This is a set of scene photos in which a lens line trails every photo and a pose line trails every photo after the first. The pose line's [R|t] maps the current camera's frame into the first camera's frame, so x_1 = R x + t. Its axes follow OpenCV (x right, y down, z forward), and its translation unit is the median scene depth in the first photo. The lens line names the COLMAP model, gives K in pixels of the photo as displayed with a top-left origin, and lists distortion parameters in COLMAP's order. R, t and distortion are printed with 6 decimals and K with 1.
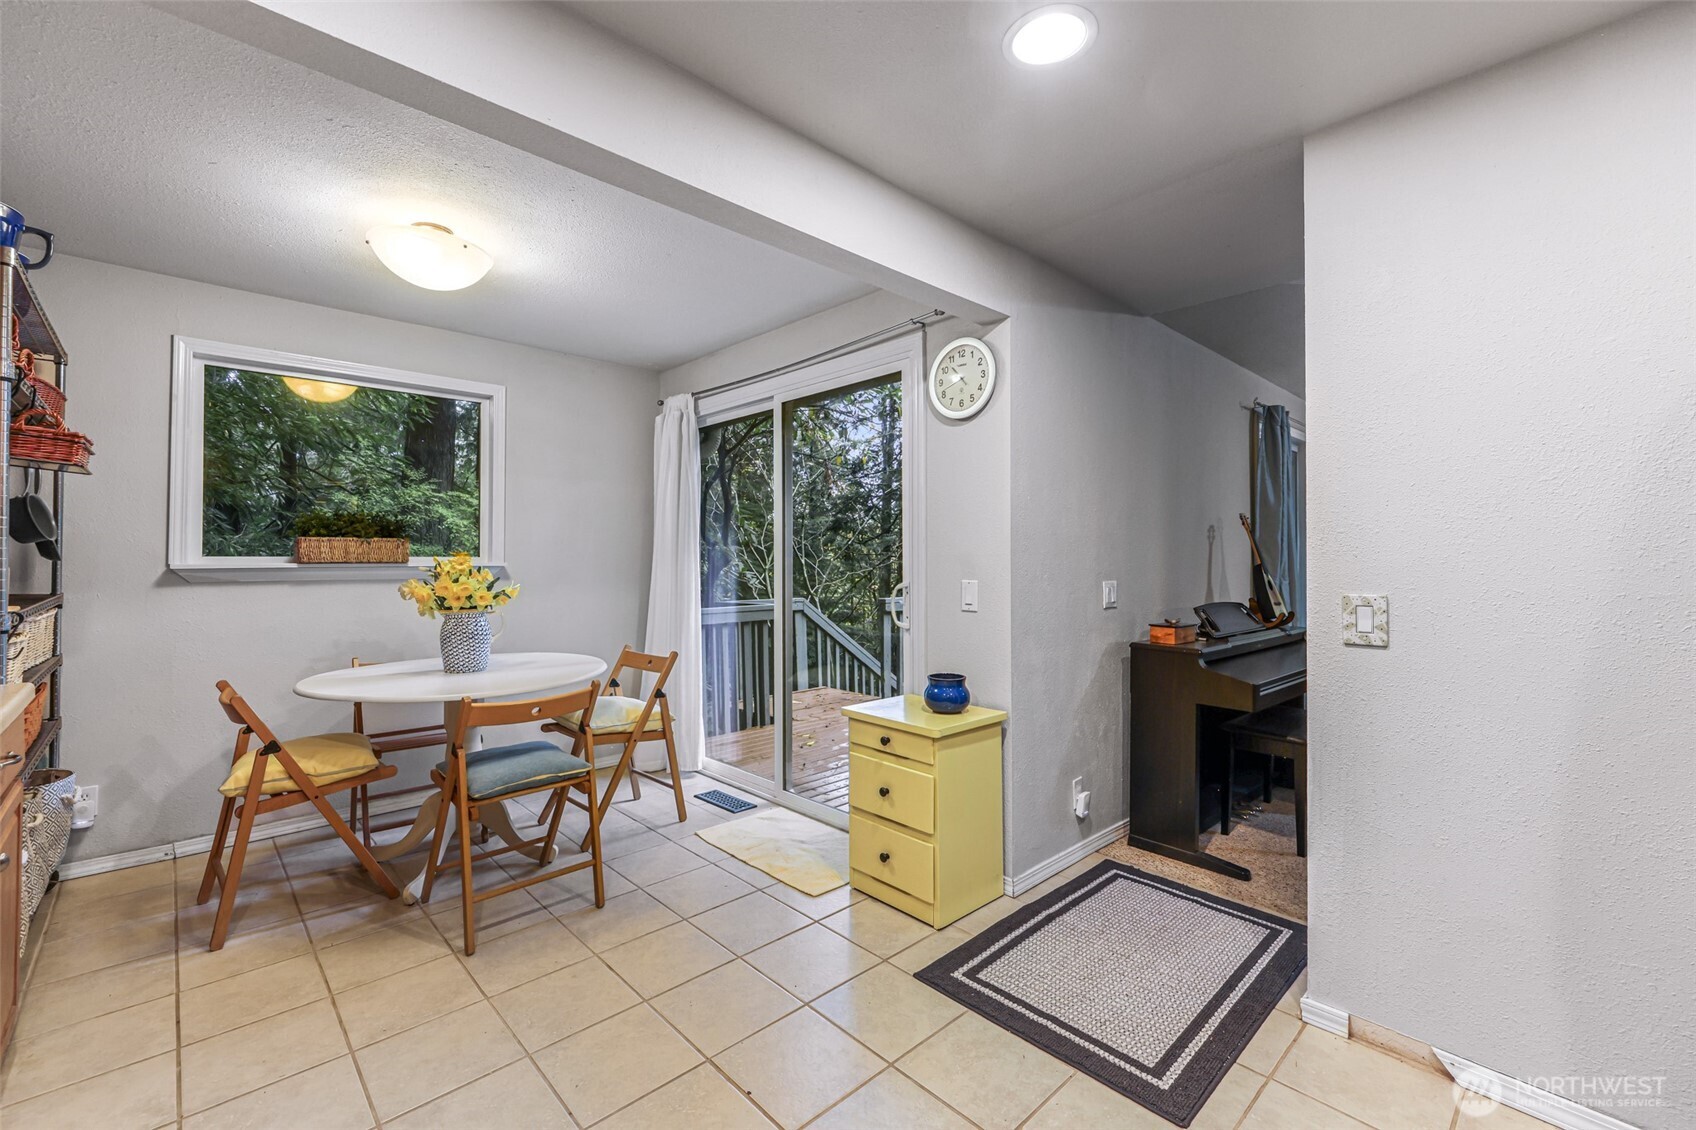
lens RADIAL K [[711.7, 0, 841.7], [0, 711.7, 545.0], [0, 0, 1]] dist [0.001087, 0.000370]
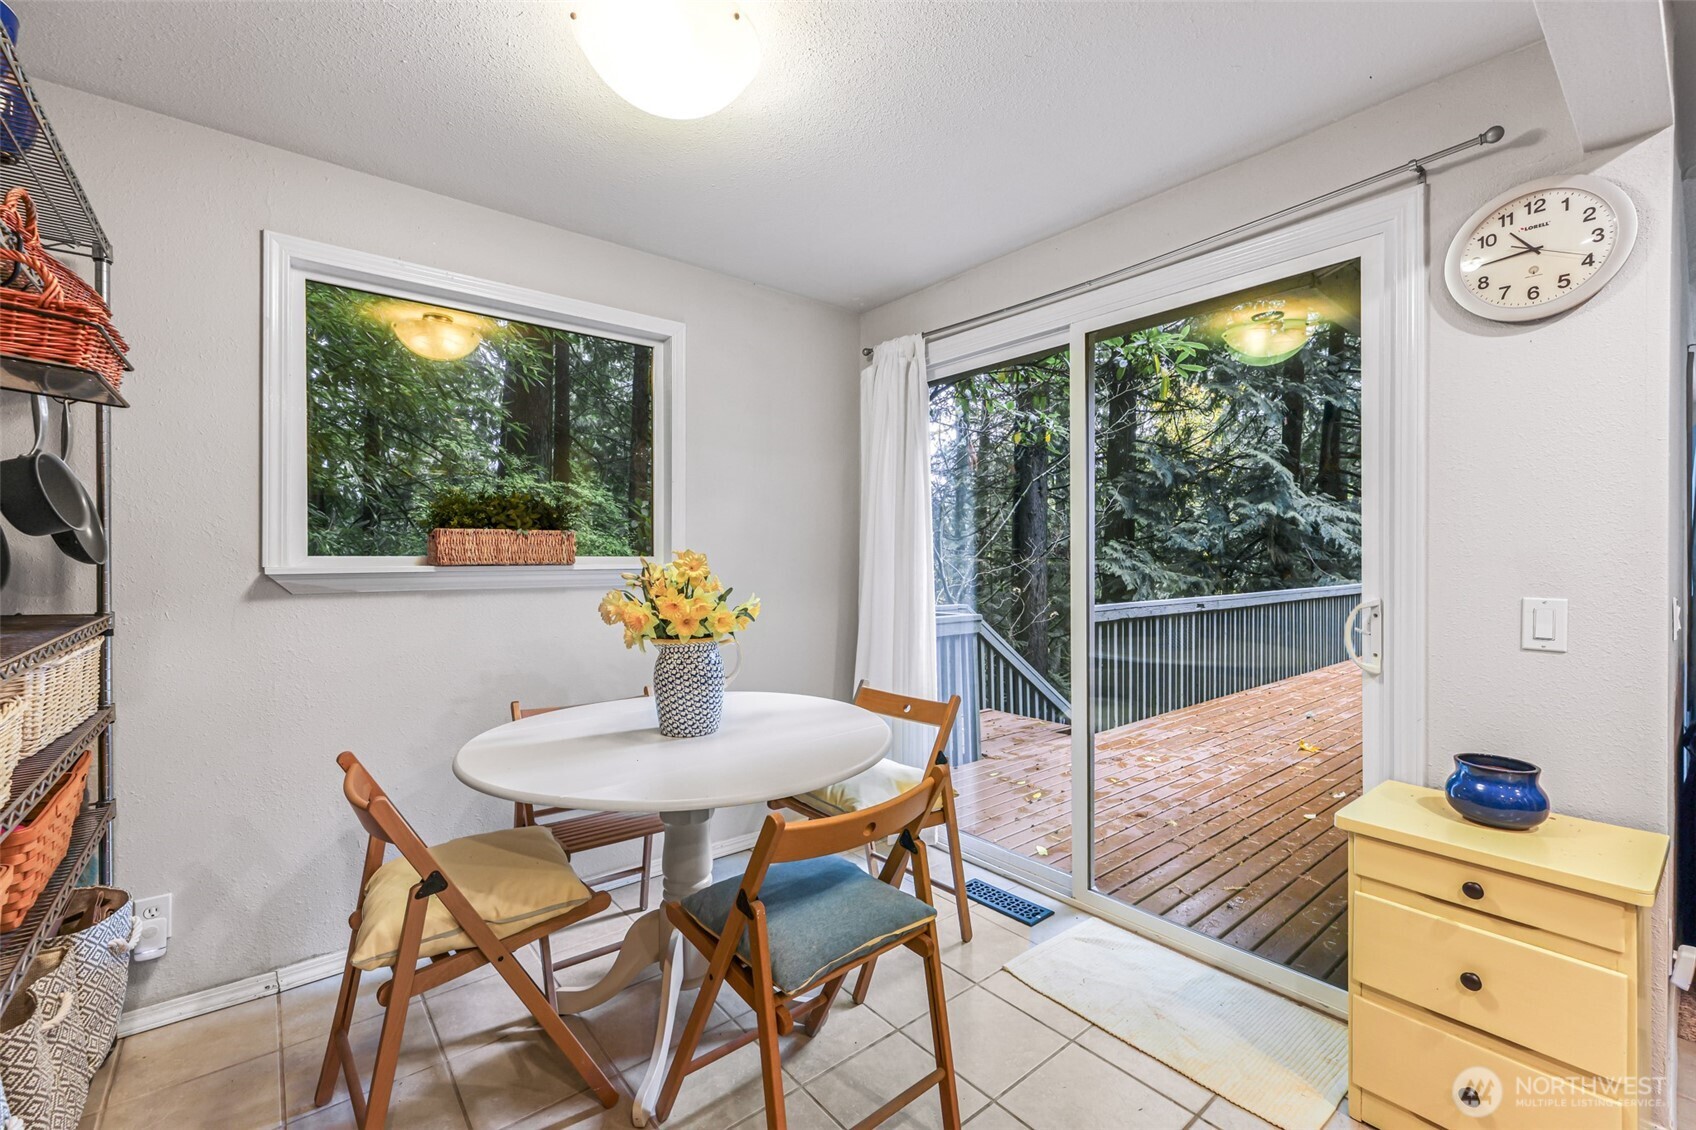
lens RADIAL K [[724.4, 0, 845.8], [0, 724.4, 557.0], [0, 0, 1]] dist [0.001823, 0.000375]
pose [[0.996981, 0.000460, -0.077645, -0.336185], [0.001164, 0.999781, 0.020874, 0.002887], [0.077638, -0.020901, 0.996762, 0.353426]]
